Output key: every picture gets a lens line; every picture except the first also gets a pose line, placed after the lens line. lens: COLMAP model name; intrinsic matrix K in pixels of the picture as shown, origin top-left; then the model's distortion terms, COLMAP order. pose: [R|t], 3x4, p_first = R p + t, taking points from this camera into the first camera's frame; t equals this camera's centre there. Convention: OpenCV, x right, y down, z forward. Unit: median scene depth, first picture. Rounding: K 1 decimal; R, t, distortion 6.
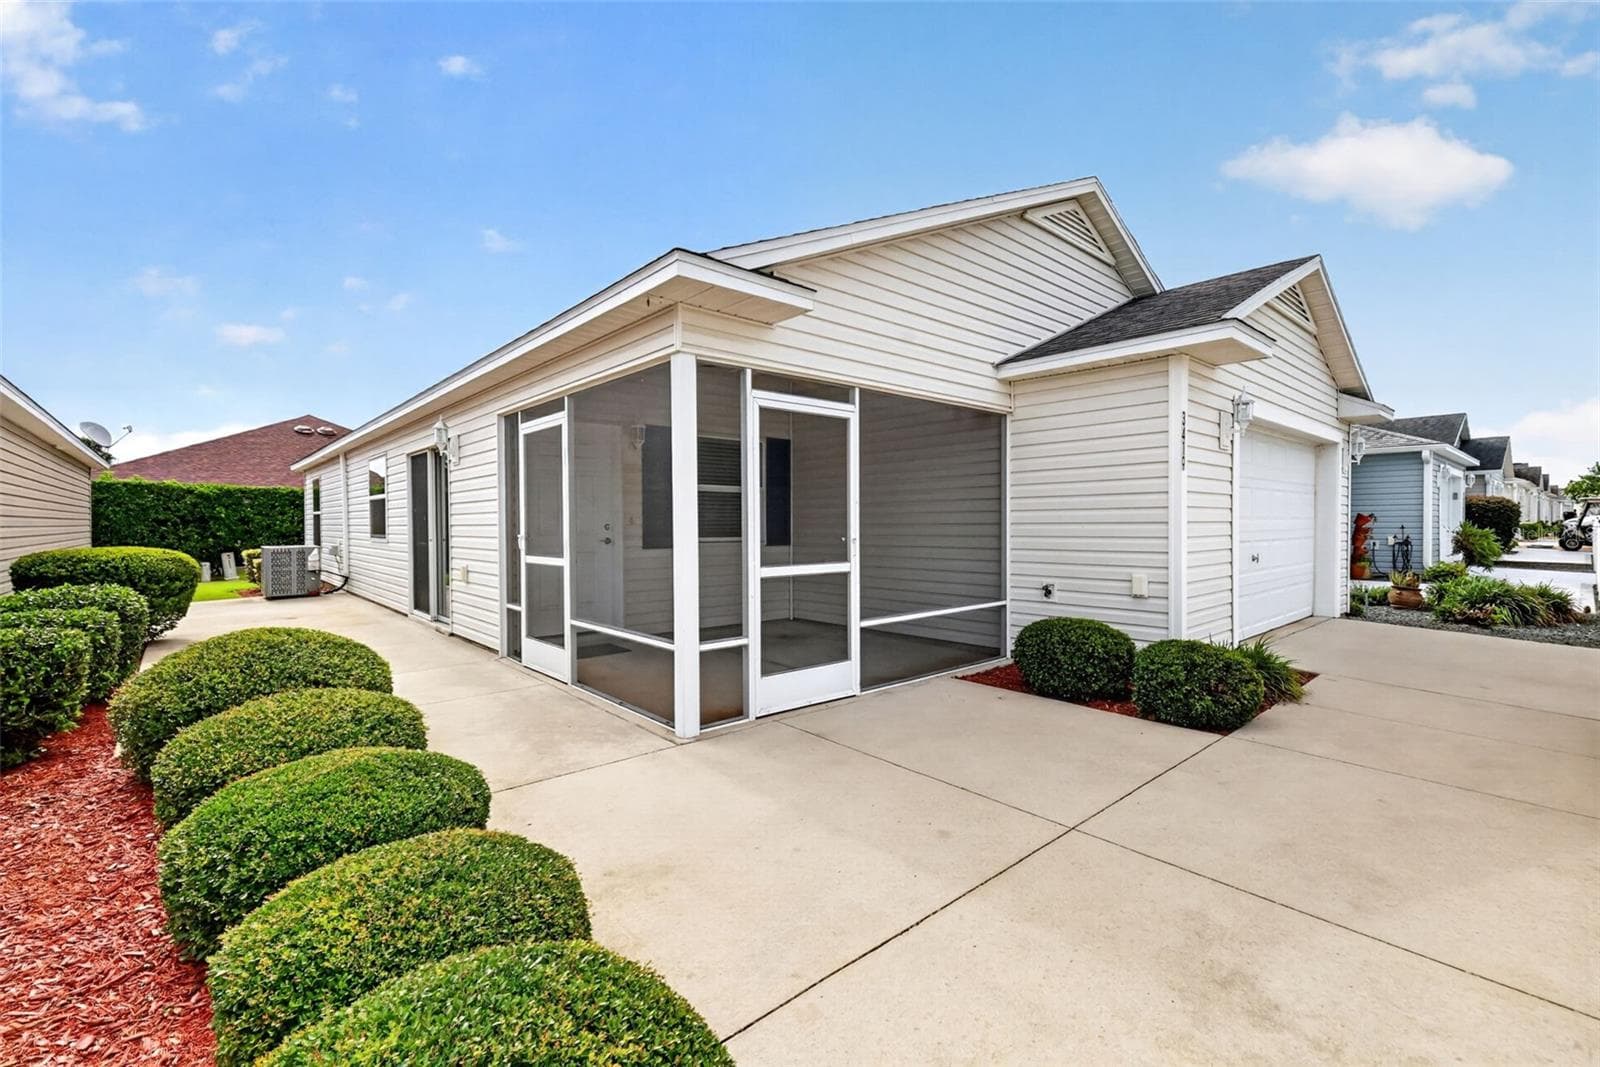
lens RADIAL K [[697.3, 0, 806.9], [0, 697.3, 530.3], [0, 0, 1]] dist [0.004710, 0.000471]
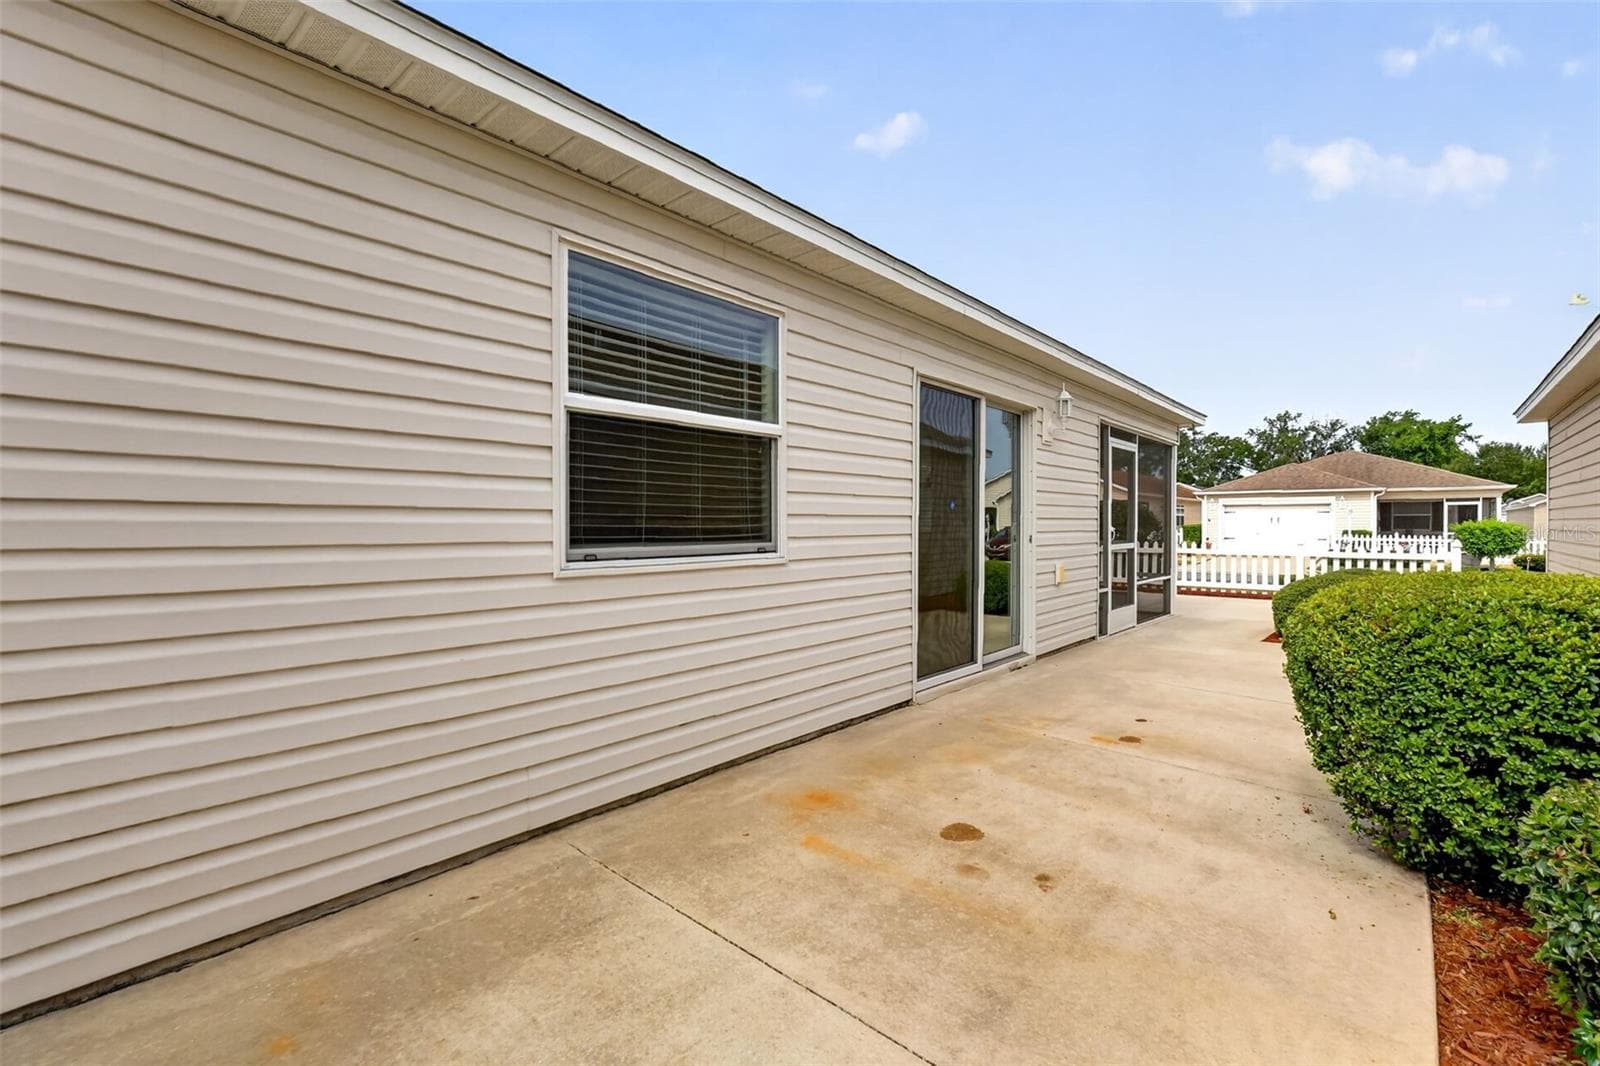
lens RADIAL K [[697.3, 0, 811.3], [0, 697.3, 527.6], [0, 0, 1]] dist [0.004710, 0.000471]
pose [[-0.127457, 0.002286, 0.991841, -1.245428], [0.013146, 0.999913, -0.000615, -0.000507], [-0.991757, 0.012961, -0.127476, 1.342991]]
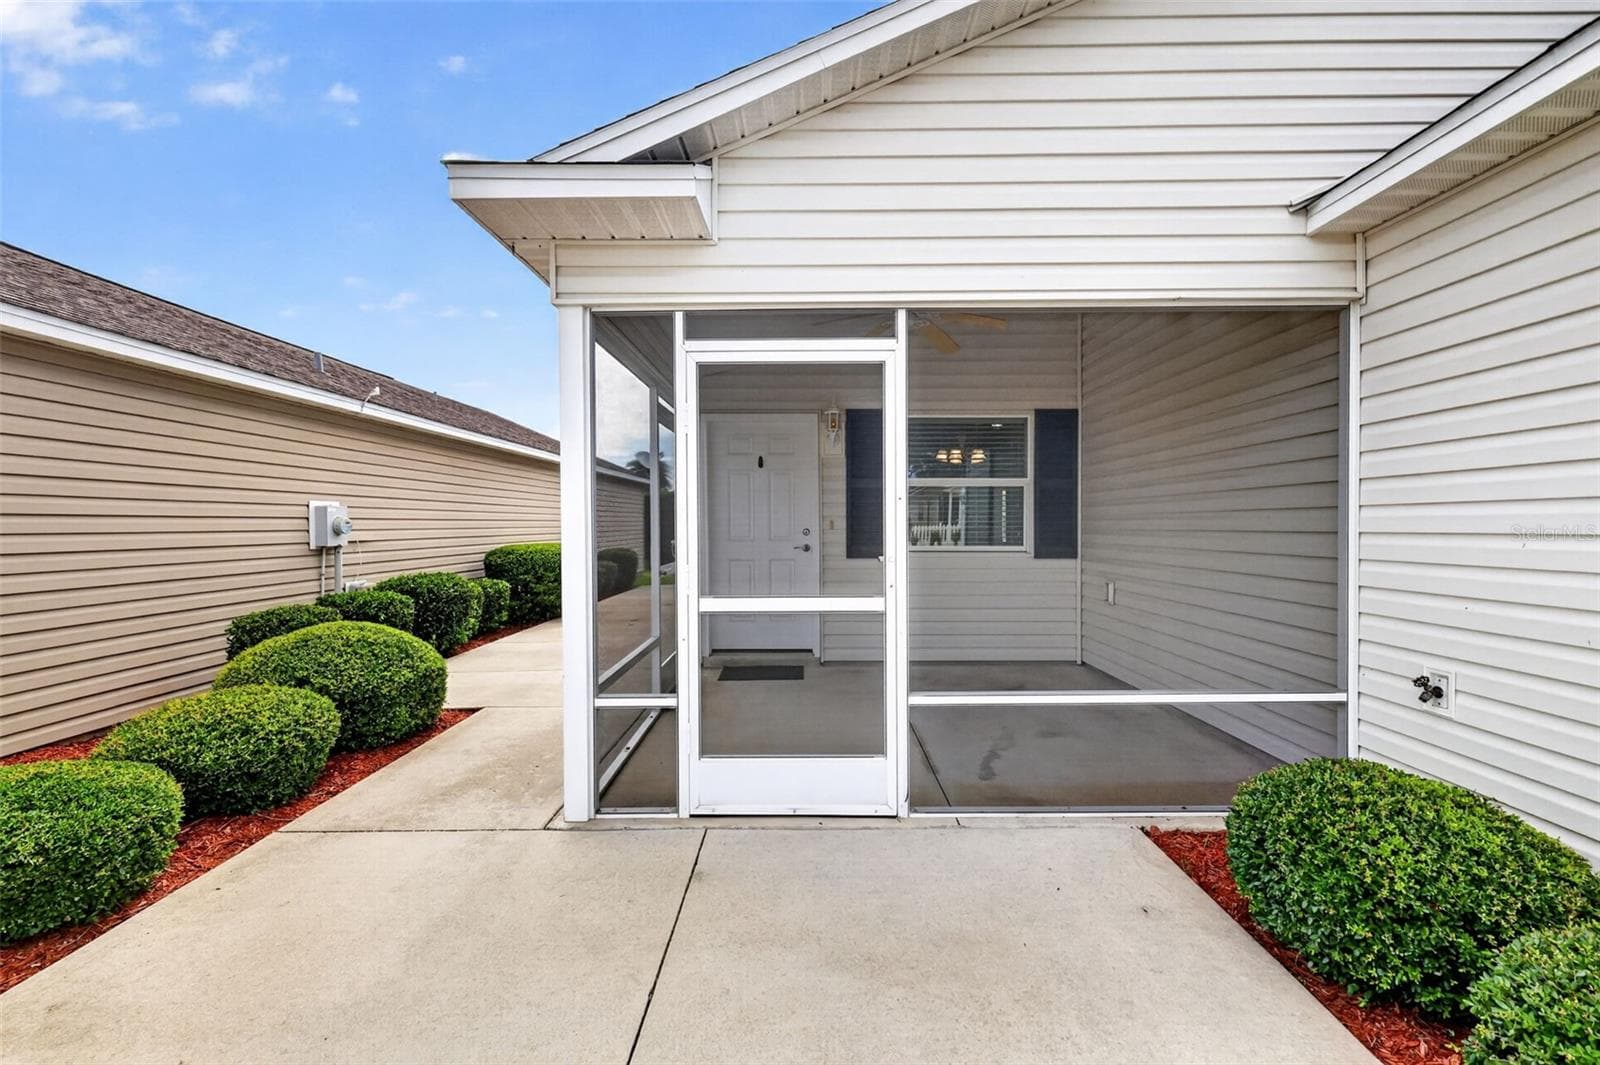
lens RADIAL K [[697.3, 0, 795.3], [0, 697.3, 531.0], [0, 0, 1]] dist [0.004710, 0.000471]
pose [[0.743749, 0.007341, -0.668418, 0.271955], [-0.005148, 0.999973, 0.005255, -0.009779], [0.668439, -0.000468, 0.743767, 0.325007]]
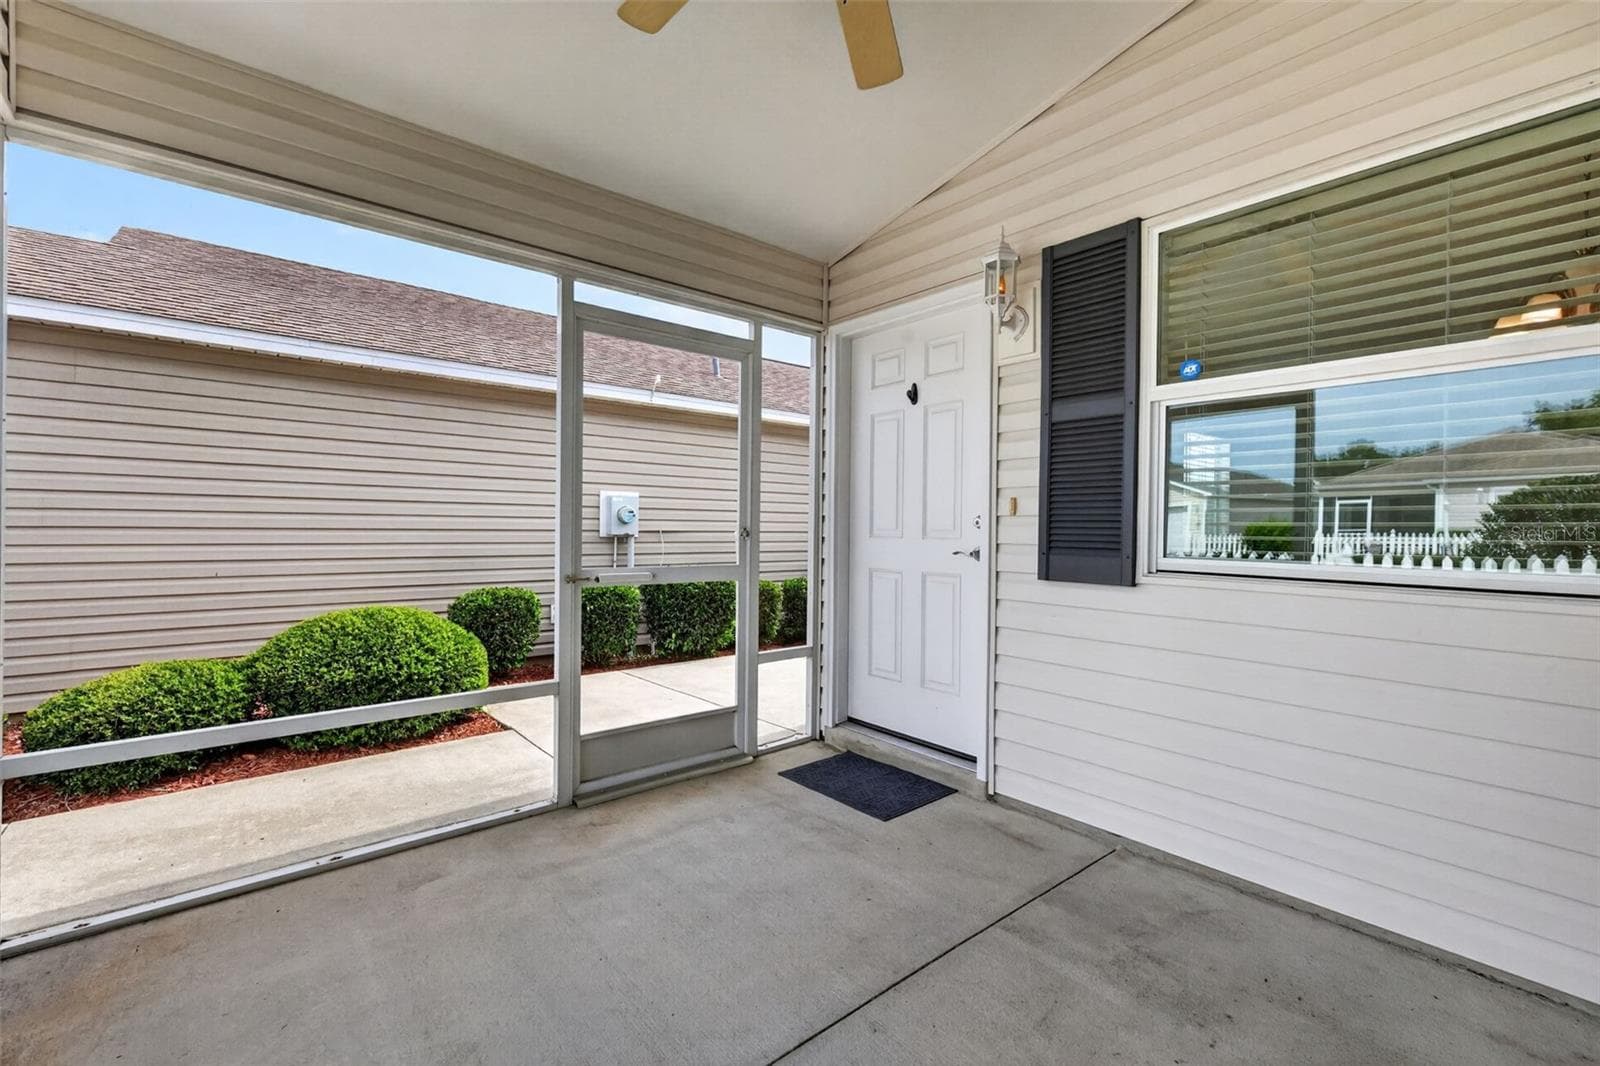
lens RADIAL K [[697.3, 0, 813.5], [0, 697.3, 528.9], [0, 0, 1]] dist [0.004710, 0.000471]
pose [[-0.021678, 0.003933, -0.999757, 0.143707], [-0.021639, 0.999756, 0.004402, 0.000127], [0.999531, 0.021729, -0.021588, 0.860312]]
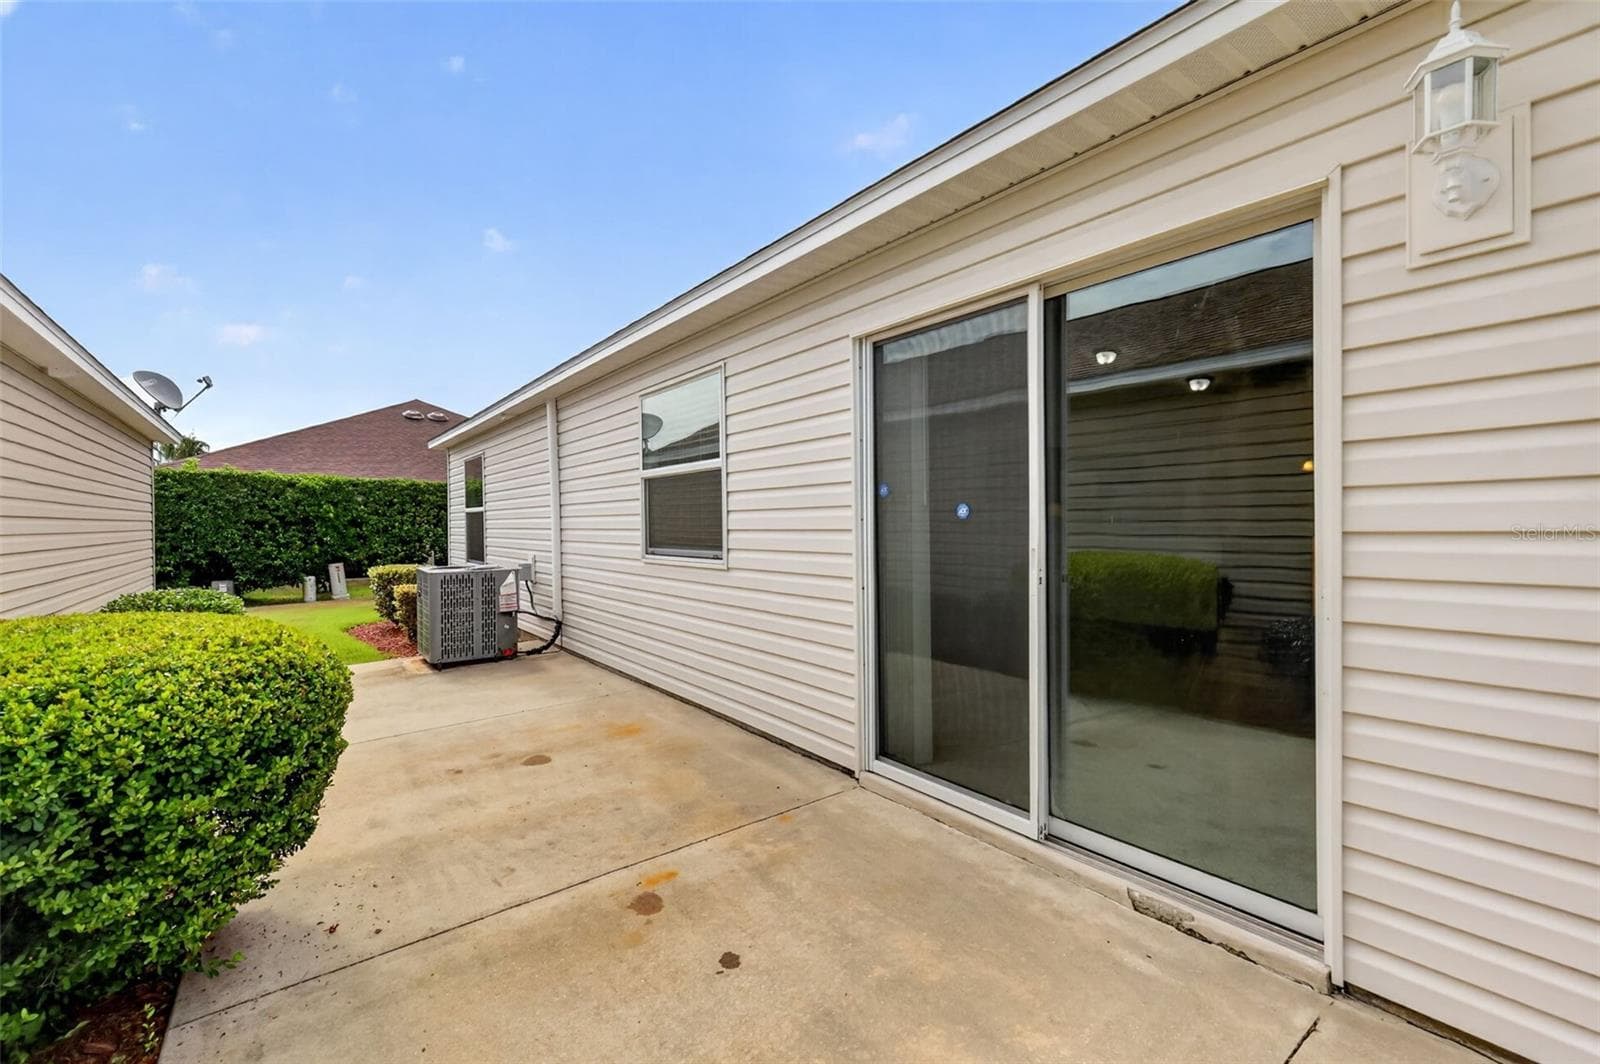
lens RADIAL K [[697.3, 0, 802.1], [0, 697.3, 529.3], [0, 0, 1]] dist [0.004710, 0.000471]
pose [[0.996232, -0.003355, -0.086664, -0.672569], [0.003296, 0.999994, -0.000824, -0.009255], [0.086666, 0.000535, 0.996237, 0.745443]]
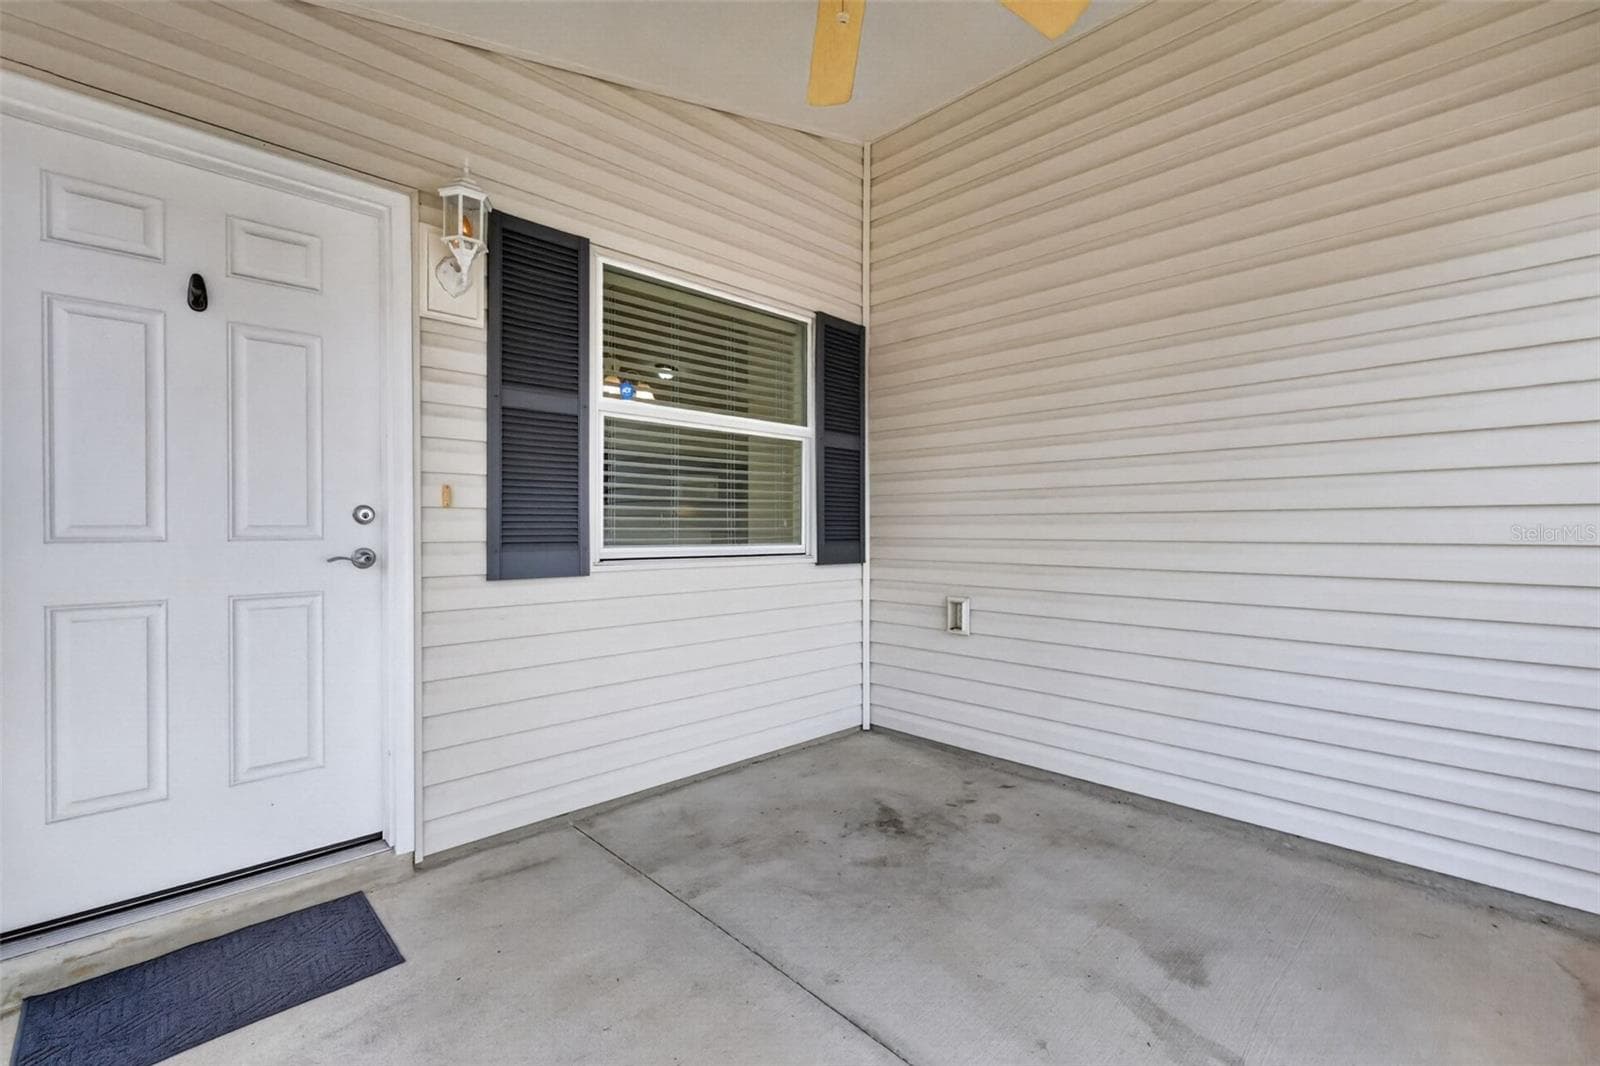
lens RADIAL K [[697.3, 0, 802.2], [0, 697.3, 526.9], [0, 0, 1]] dist [0.004710, 0.000471]
pose [[0.999055, 0.002511, 0.043388, -0.095106], [-0.002107, 0.999954, -0.009352, 0.003580], [-0.043409, 0.009252, 0.999015, 0.638833]]
